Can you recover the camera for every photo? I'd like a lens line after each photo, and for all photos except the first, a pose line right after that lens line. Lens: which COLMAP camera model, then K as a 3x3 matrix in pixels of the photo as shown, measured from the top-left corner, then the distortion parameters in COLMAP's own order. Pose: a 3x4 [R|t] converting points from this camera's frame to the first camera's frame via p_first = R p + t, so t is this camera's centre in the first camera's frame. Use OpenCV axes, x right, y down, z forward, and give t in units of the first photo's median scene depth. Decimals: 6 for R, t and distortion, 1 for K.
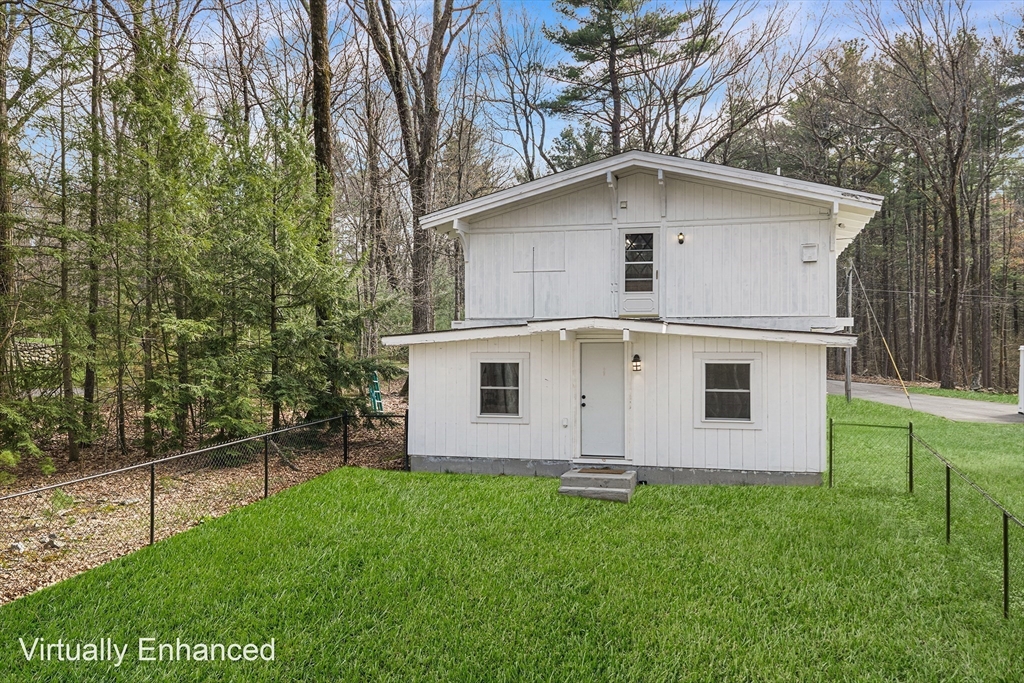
lens RADIAL K [[877.4, 0, 512.0], [0, 877.4, 341.5], [0, 0, 1]] dist [0.006492, 0.001229]
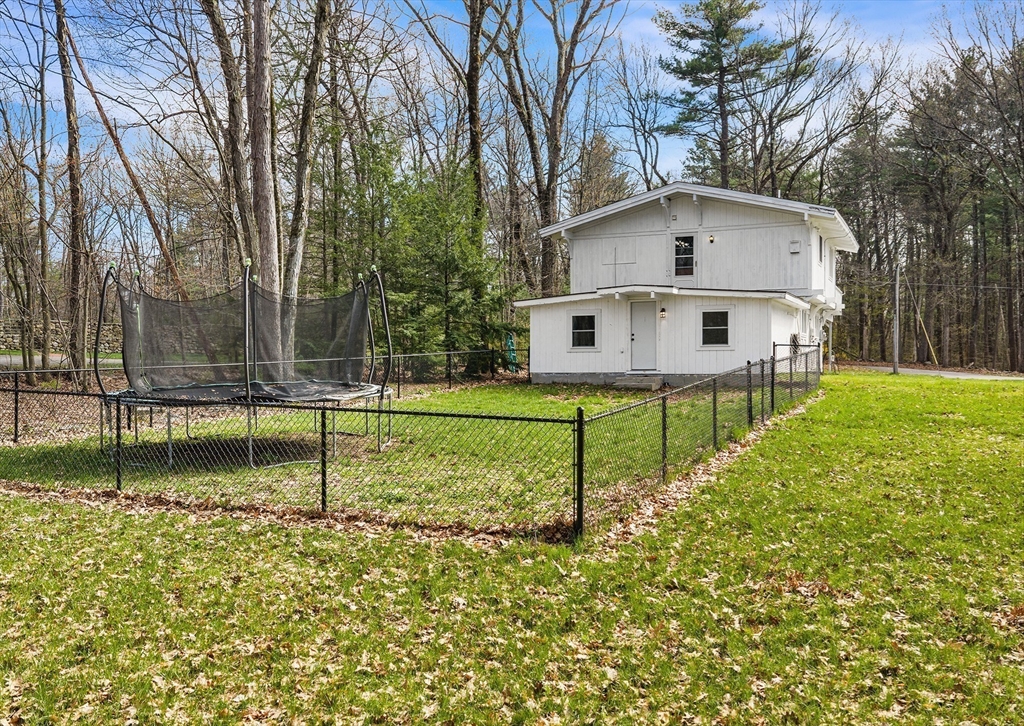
lens RADIAL K [[932.3, 0, 514.9], [0, 932.3, 390.5], [0, 0, 1]] dist [-0.007667, -0.000596]
pose [[0.987435, 0.002071, -0.158011, 0.108380], [0.002792, 0.999529, 0.030546, 0.088349], [0.158000, -0.030604, 0.986965, -0.612085]]
